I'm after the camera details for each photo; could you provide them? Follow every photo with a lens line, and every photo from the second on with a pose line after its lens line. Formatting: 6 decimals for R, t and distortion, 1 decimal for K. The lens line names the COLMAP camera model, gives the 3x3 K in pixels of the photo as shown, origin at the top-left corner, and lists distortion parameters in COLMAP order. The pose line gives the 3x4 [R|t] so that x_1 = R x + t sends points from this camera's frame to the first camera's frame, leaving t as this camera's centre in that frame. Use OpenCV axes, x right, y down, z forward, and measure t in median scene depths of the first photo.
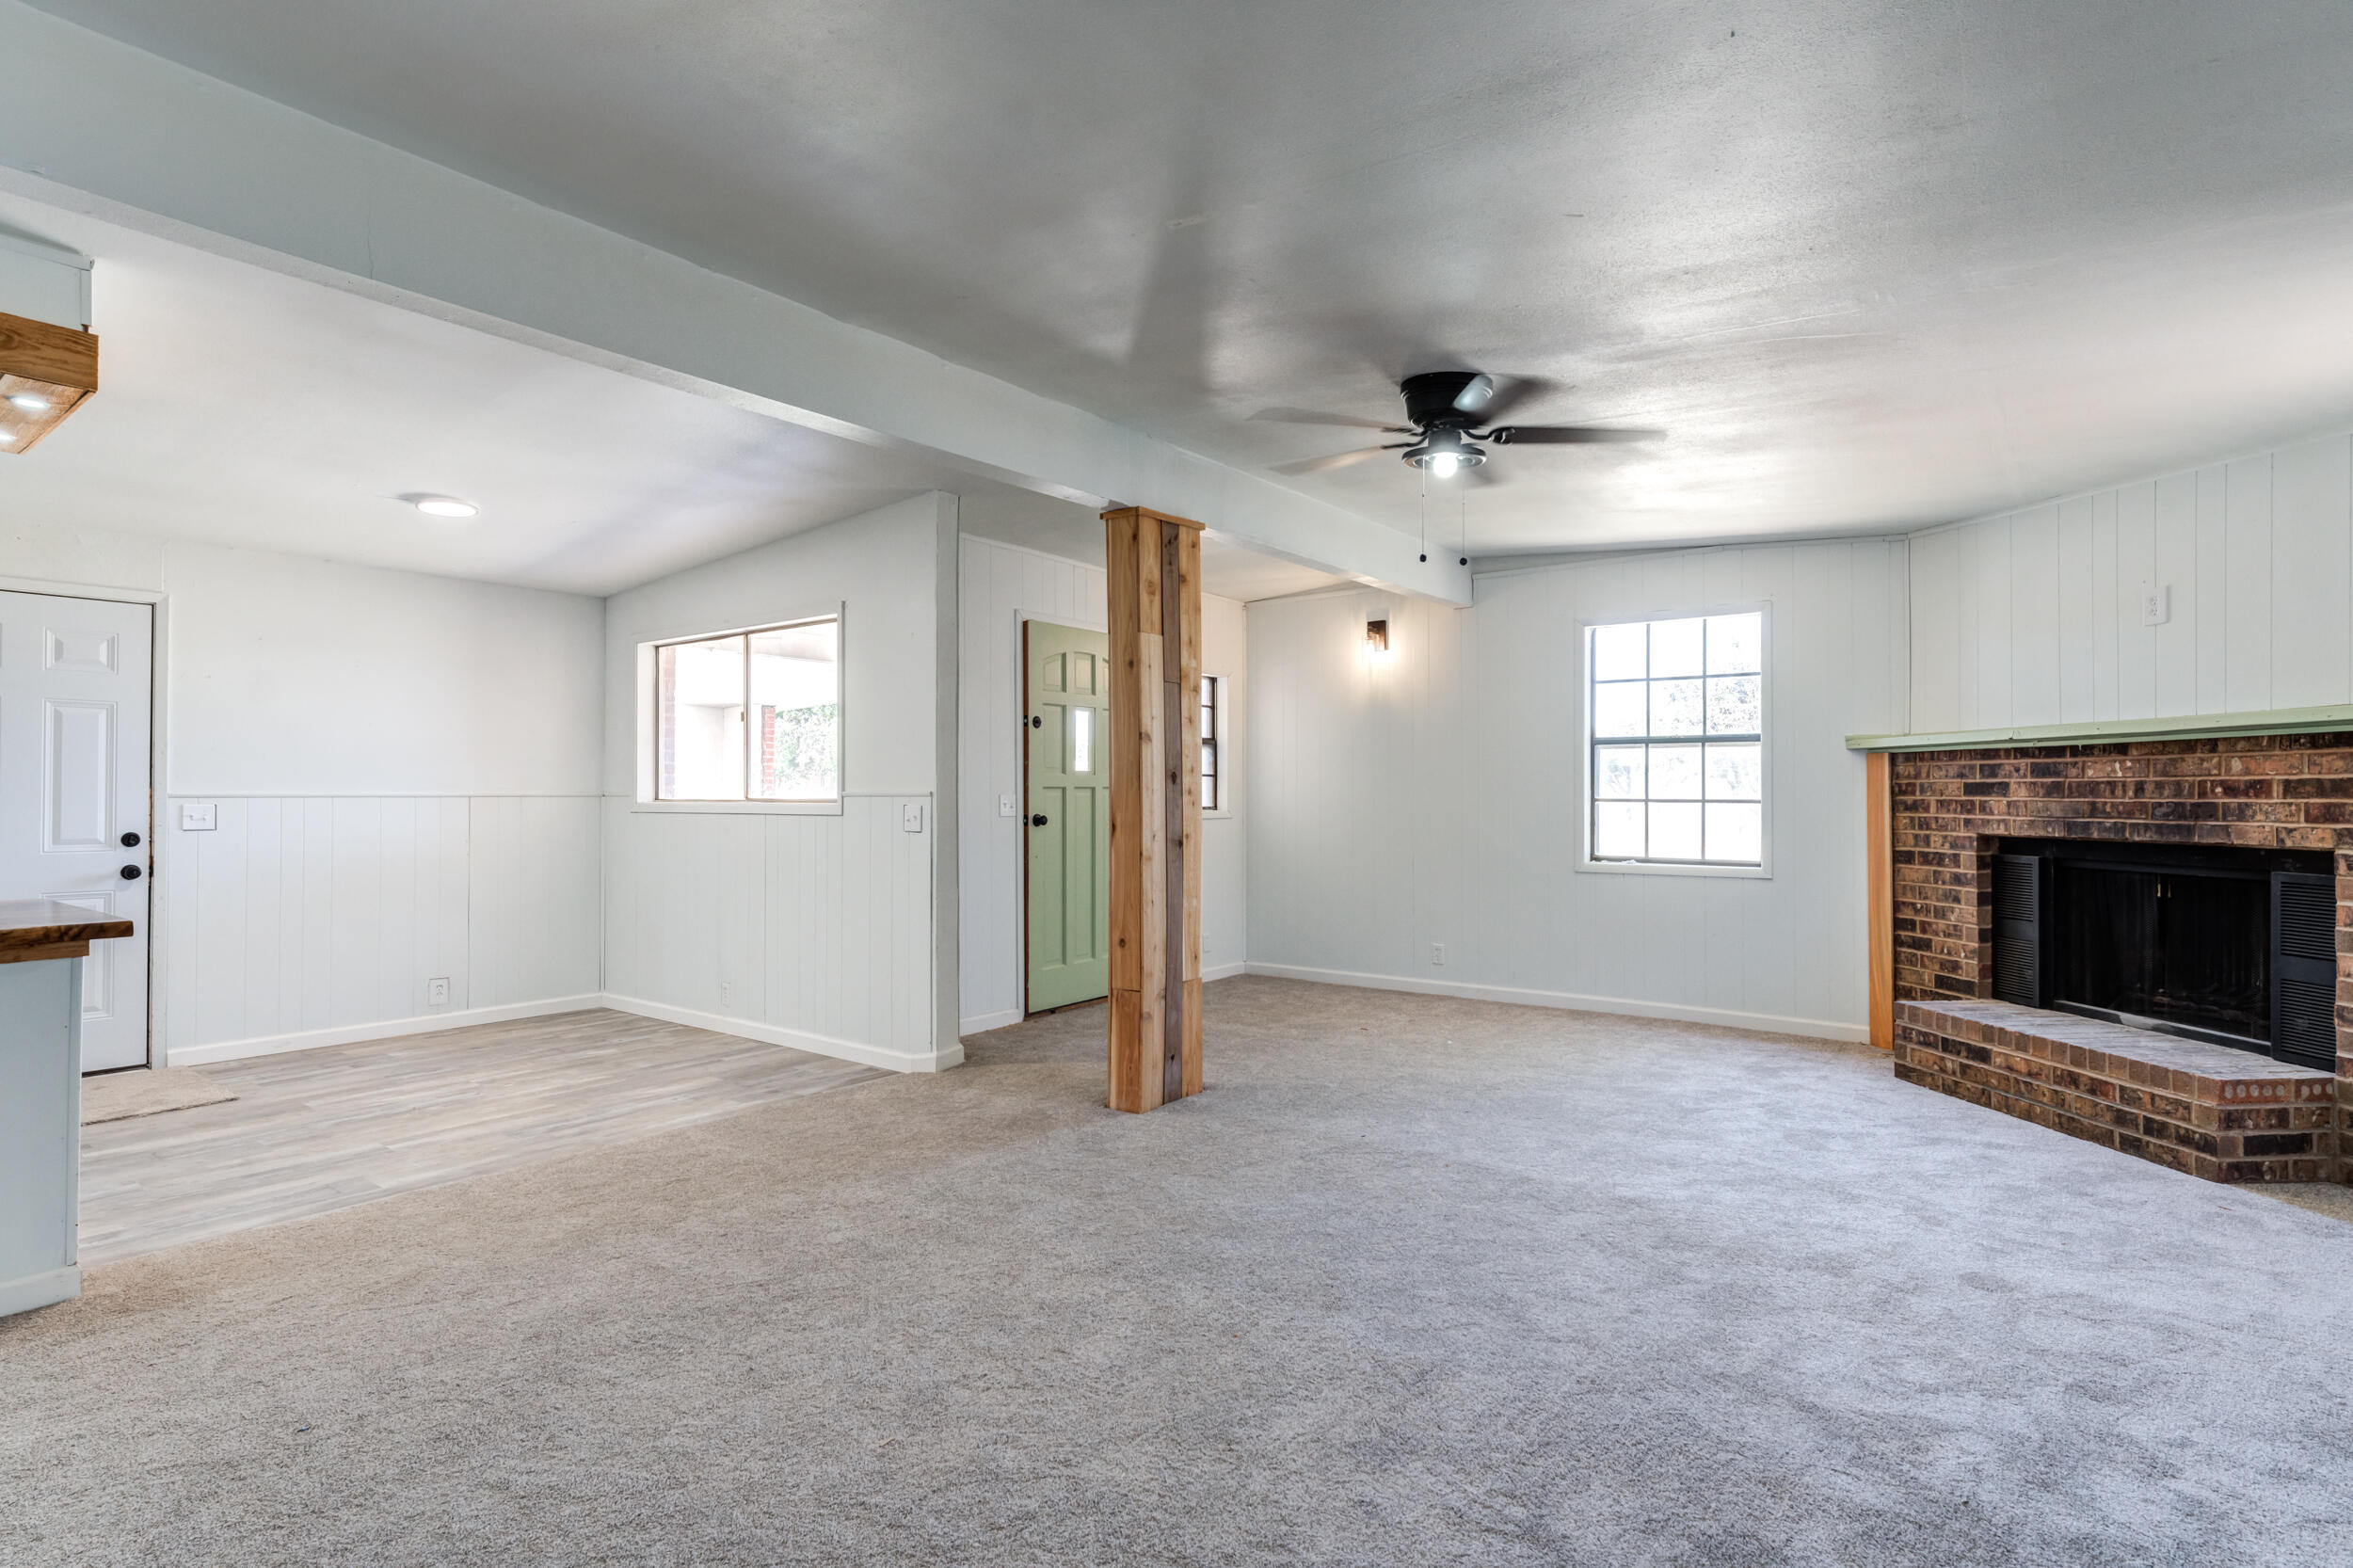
lens RADIAL K [[1167.3, 0, 1176.5], [0, 1167.3, 784.0], [0, 0, 1]] dist [0.004244, -0.001509]
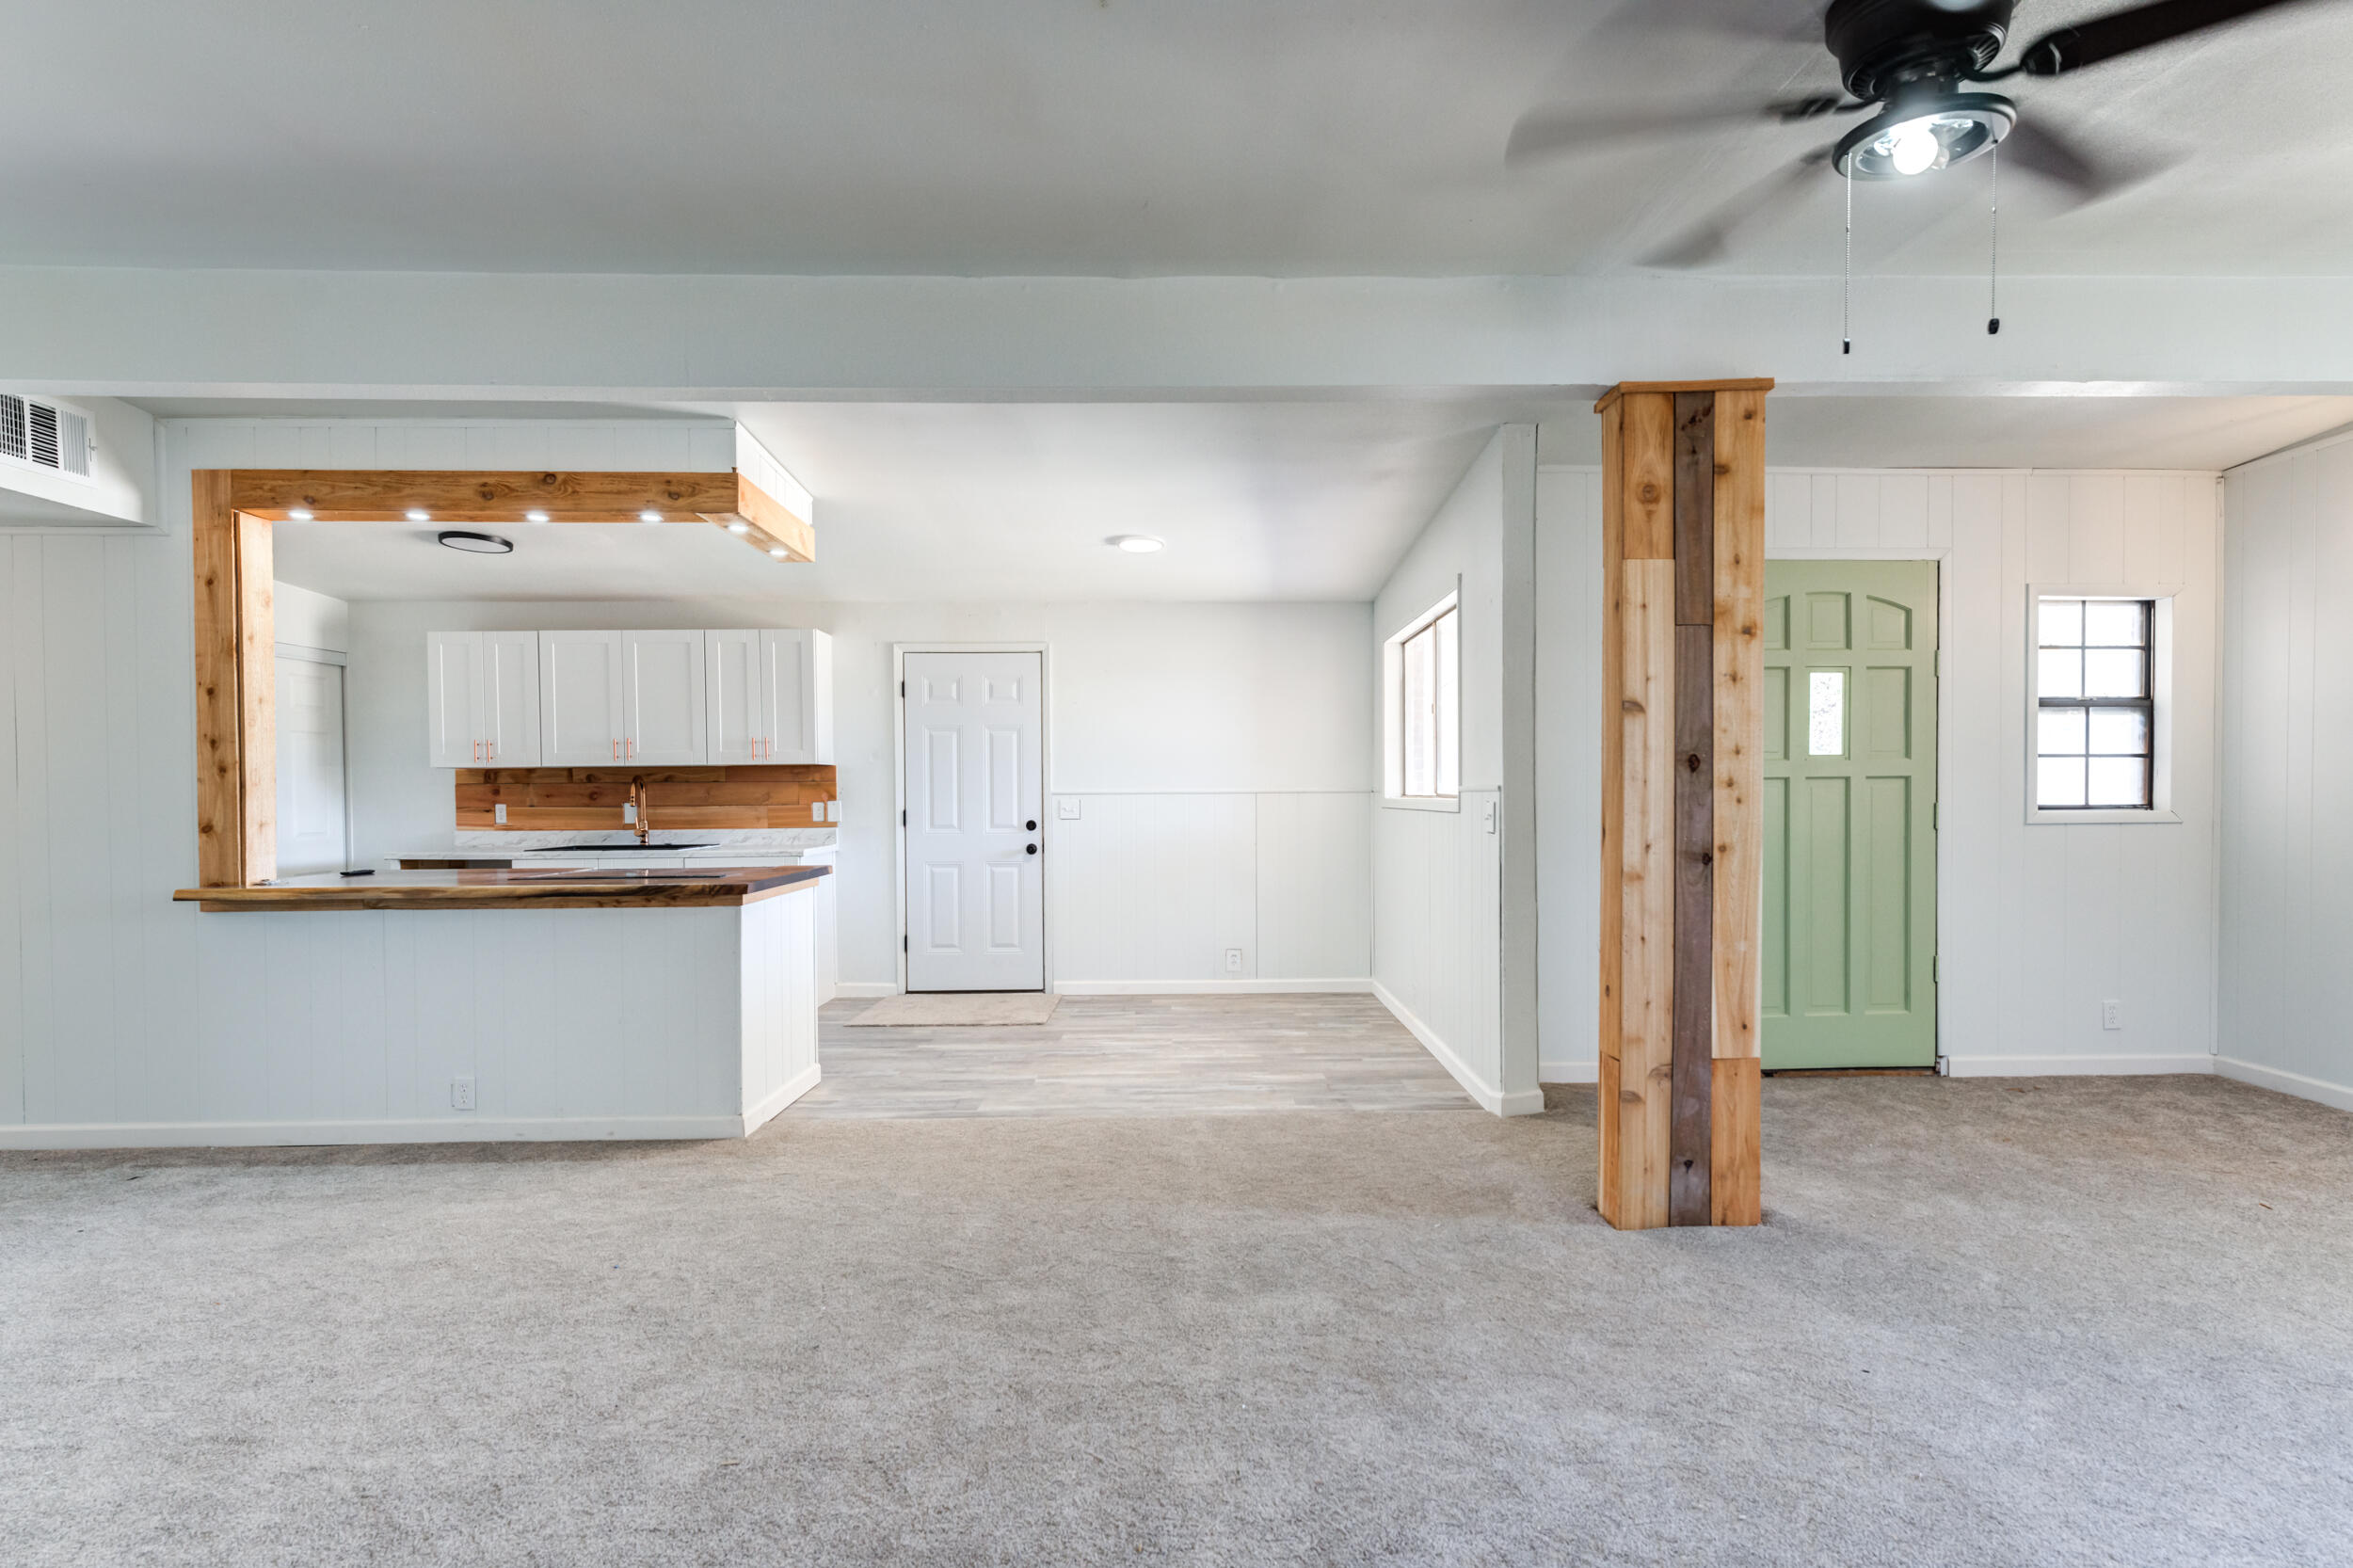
lens RADIAL K [[1181.0, 0, 1224.4], [0, 1181.0, 816.9], [0, 0, 1]] dist [0.003556, 0.000232]
pose [[0.632139, 0.012218, -0.774759, 0.357220], [0.013704, 0.999543, 0.026944, 0.003720], [0.774734, -0.027649, 0.631683, 0.334361]]
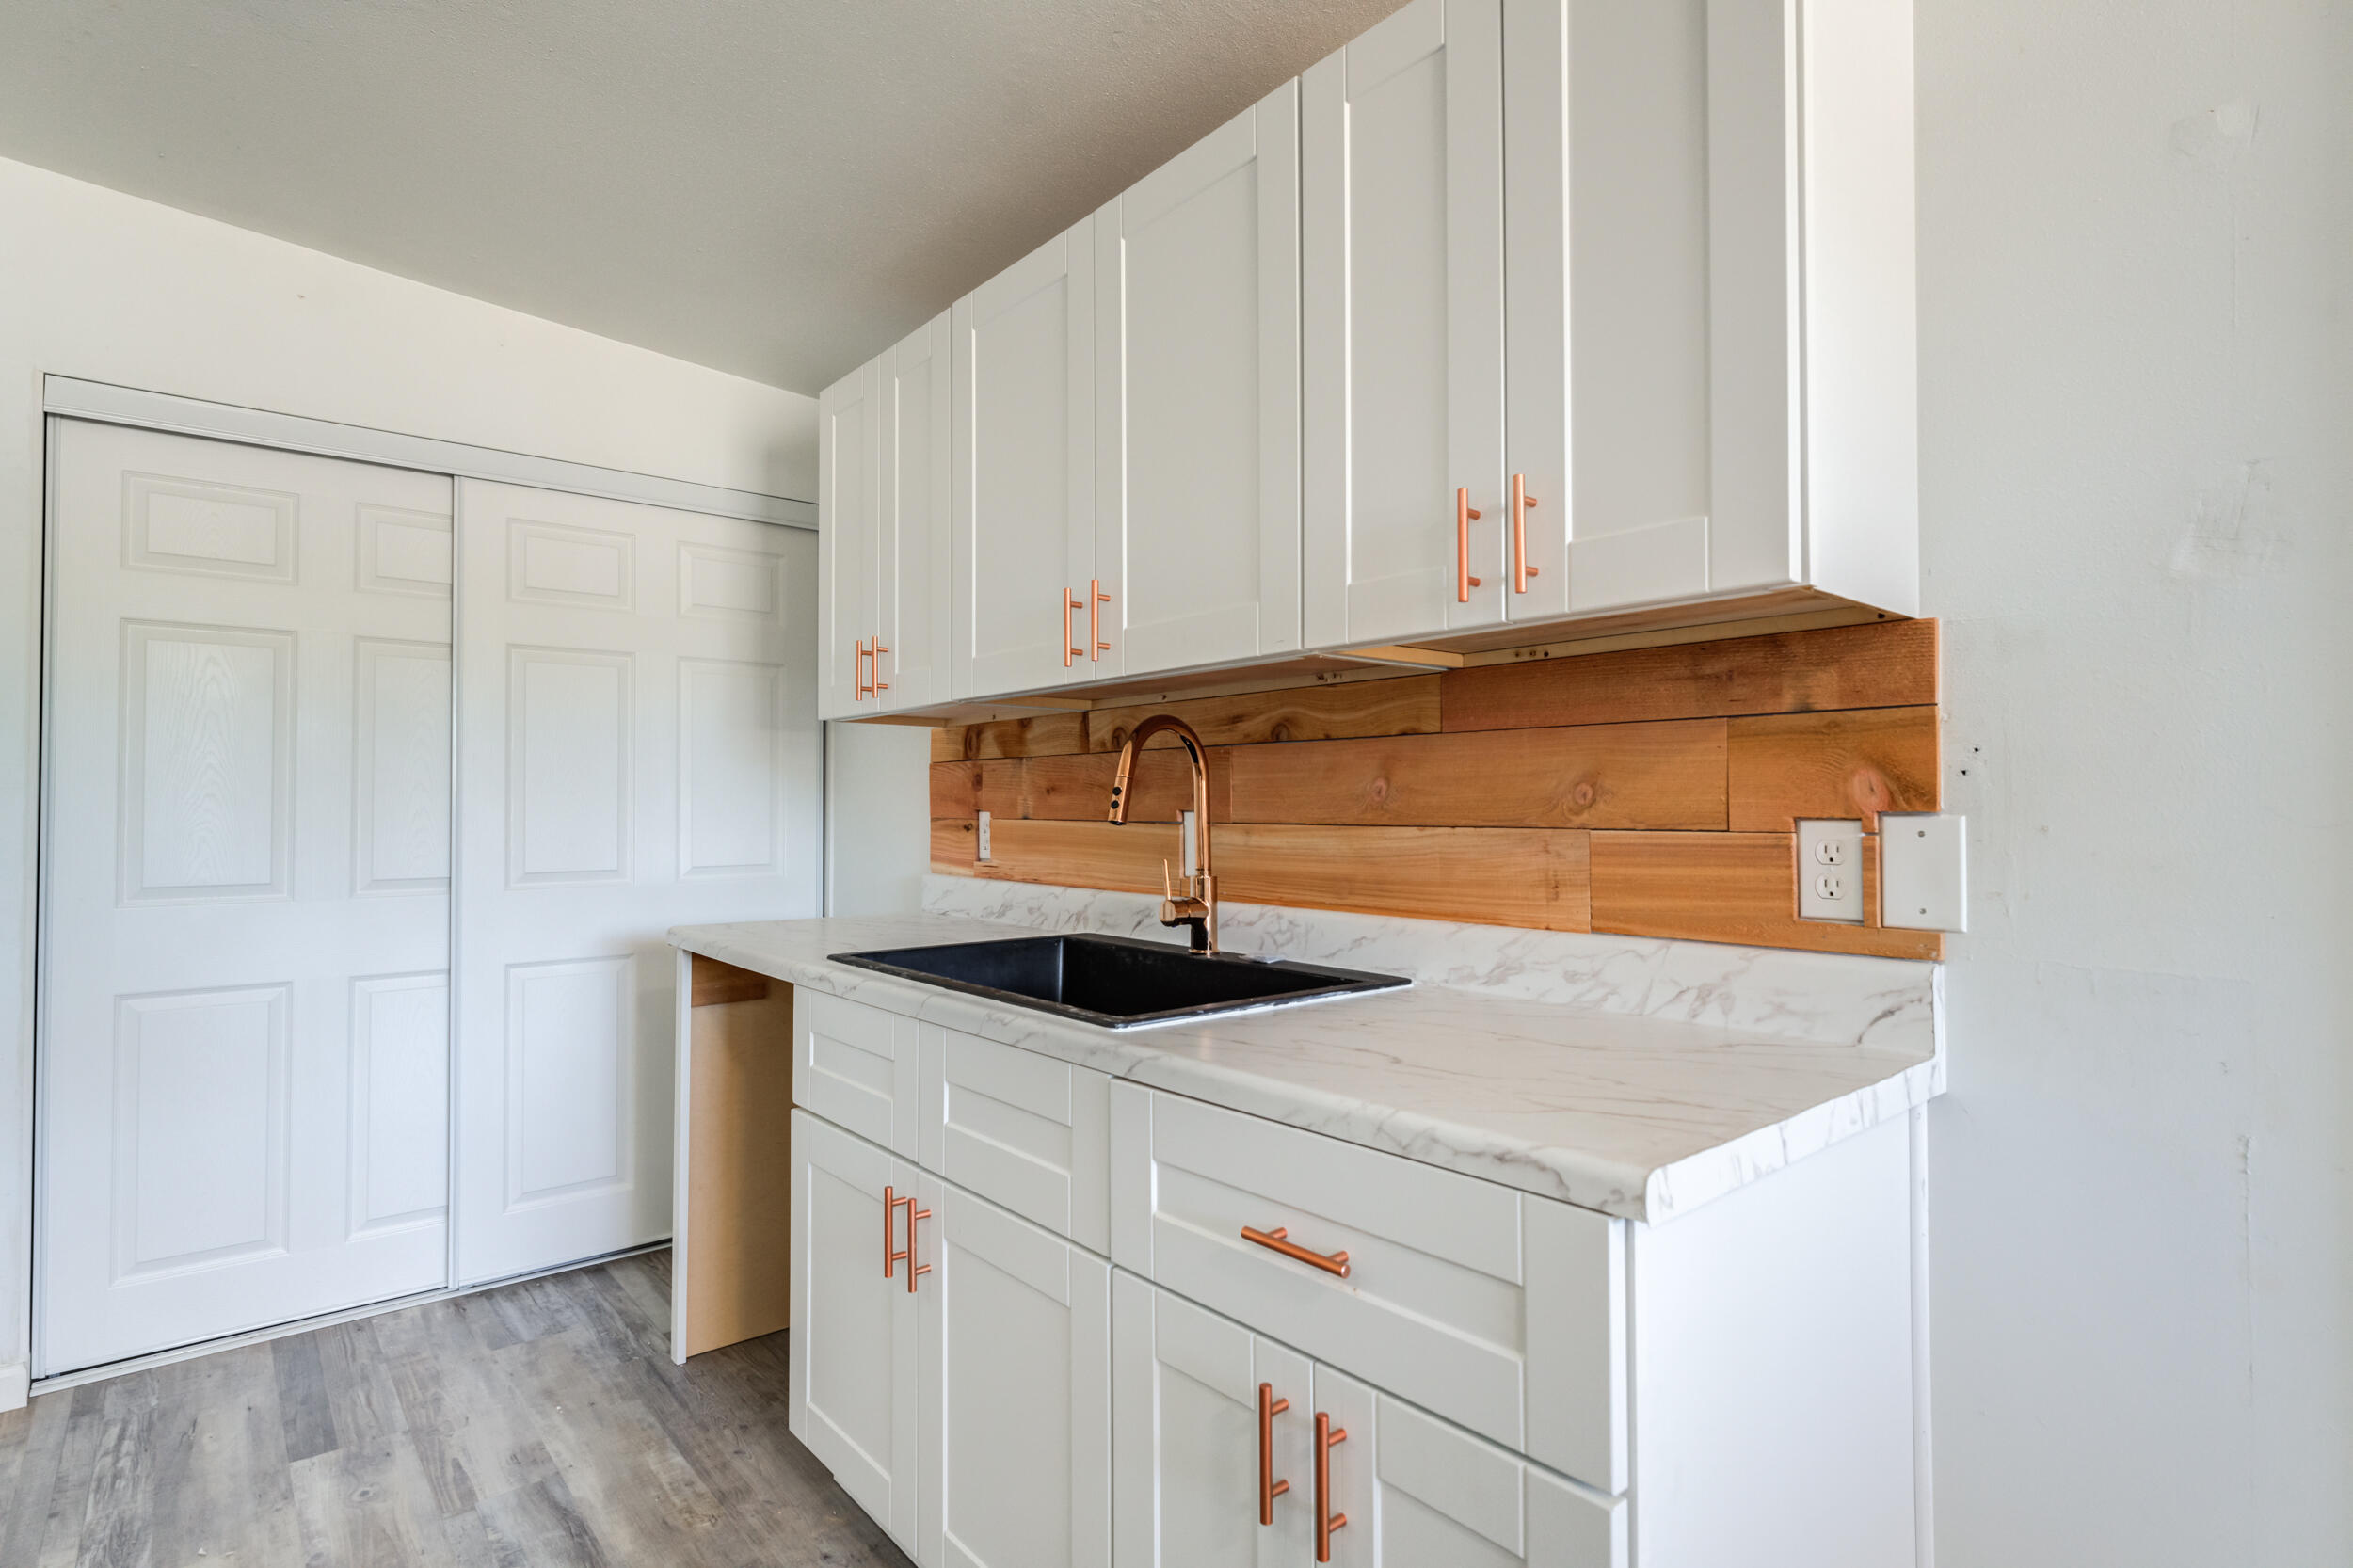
lens RADIAL K [[1167.3, 0, 1176.5], [0, 1167.3, 784.0], [0, 0, 1]] dist [0.004244, -0.001509]
pose [[-0.215001, -0.021212, -0.976384, -0.835853], [0.004789, 0.999729, -0.022774, 0.015500], [0.976602, -0.009572, -0.214841, 0.795253]]
